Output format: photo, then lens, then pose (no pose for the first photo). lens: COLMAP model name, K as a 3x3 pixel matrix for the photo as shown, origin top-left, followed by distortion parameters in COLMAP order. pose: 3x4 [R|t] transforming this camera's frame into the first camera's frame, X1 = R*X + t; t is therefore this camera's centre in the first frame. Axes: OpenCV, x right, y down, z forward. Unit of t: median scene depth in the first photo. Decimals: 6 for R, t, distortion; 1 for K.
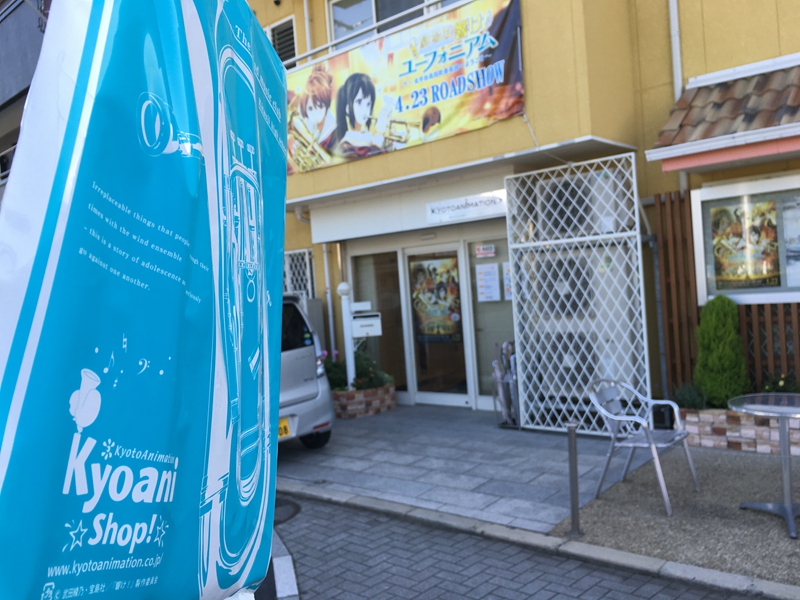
lens RADIAL K [[695.0, 0, 400.0], [0, 695.0, 300.0], [0, 0, 1]] dist [0.010204, 0.005027]
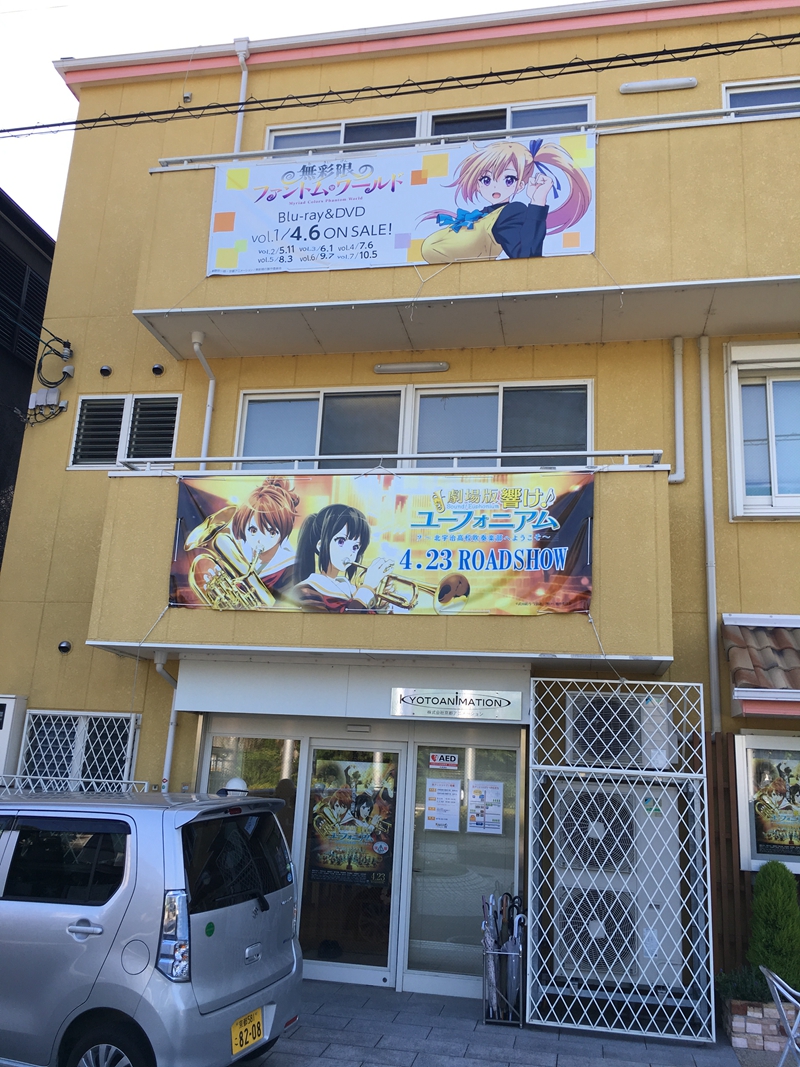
lens RADIAL K [[911.3, 0, 400.0], [0, 911.3, 533.5], [0, 0, 1]] dist [0.108091, -0.150872]
pose [[0.854833, 0.244065, 0.457923, -0.505762], [-0.104203, 0.945245, -0.309278, 0.011987], [-0.508334, 0.216664, 0.833459, 0.140200]]
